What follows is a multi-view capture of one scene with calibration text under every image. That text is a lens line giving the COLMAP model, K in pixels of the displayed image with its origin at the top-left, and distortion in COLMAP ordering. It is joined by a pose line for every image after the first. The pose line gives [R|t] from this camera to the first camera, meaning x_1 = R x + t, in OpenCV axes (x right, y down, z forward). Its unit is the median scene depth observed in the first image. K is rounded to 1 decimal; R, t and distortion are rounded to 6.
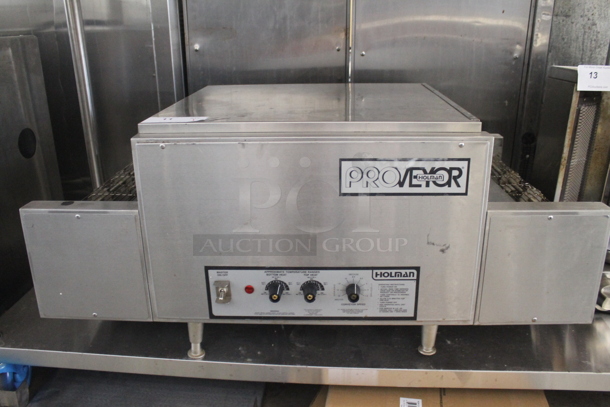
lens RADIAL K [[481.1, 0, 304.1], [0, 481.1, 206.8], [0, 0, 1]] dist [-0.114700, 0.042023]
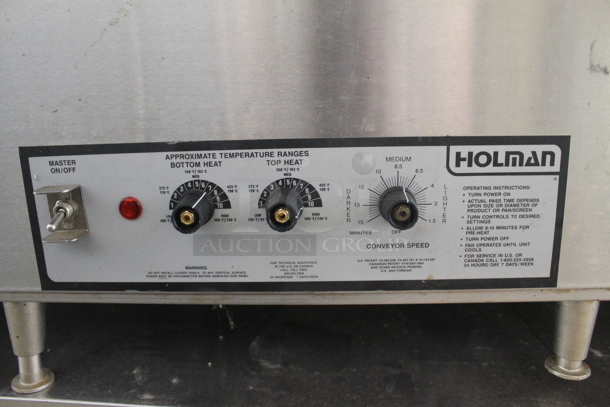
lens RADIAL K [[481.1, 0, 305.7], [0, 481.1, 198.2], [0, 0, 1]] dist [-0.114700, 0.042023]
pose [[0.999960, -0.008934, 0.000152, 0.028963], [0.008903, 0.994790, -0.101561, 0.204263], [0.000756, 0.101558, 0.994829, 0.611735]]
